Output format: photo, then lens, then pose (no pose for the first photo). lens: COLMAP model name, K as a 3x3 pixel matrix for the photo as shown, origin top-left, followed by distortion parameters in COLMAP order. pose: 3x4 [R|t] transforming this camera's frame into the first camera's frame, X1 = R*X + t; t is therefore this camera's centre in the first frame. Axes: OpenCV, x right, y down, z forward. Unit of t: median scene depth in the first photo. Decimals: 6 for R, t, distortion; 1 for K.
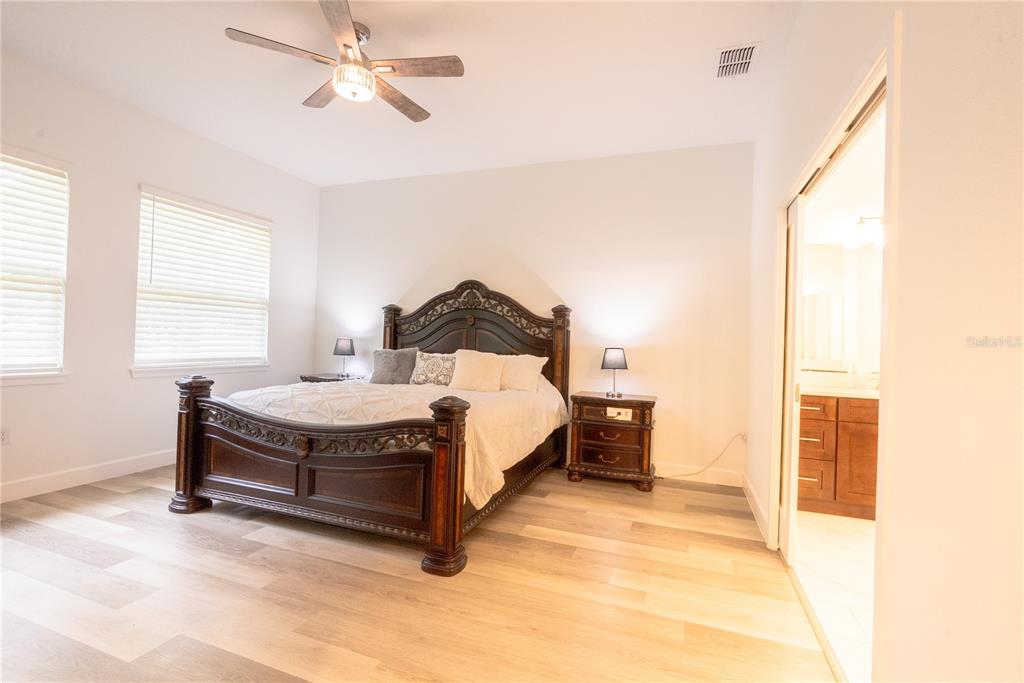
lens RADIAL K [[461.0, 0, 514.0], [0, 461.0, 338.0], [0, 0, 1]] dist [-0.000664, 0.000181]
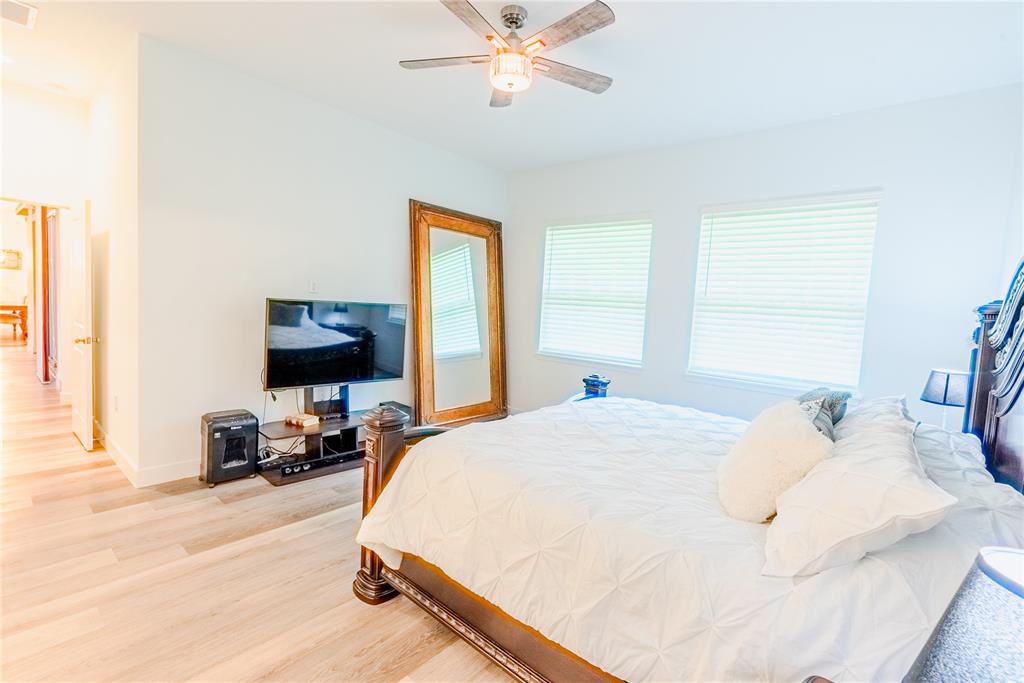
lens RADIAL K [[461.0, 0, 514.0], [0, 461.0, 338.0], [0, 0, 1]] dist [-0.000664, 0.000181]
pose [[-0.345003, -0.023080, -0.938318, 0.427638], [-0.091380, 0.995774, 0.009105, 0.011156], [0.934143, 0.088885, -0.345654, 1.115803]]
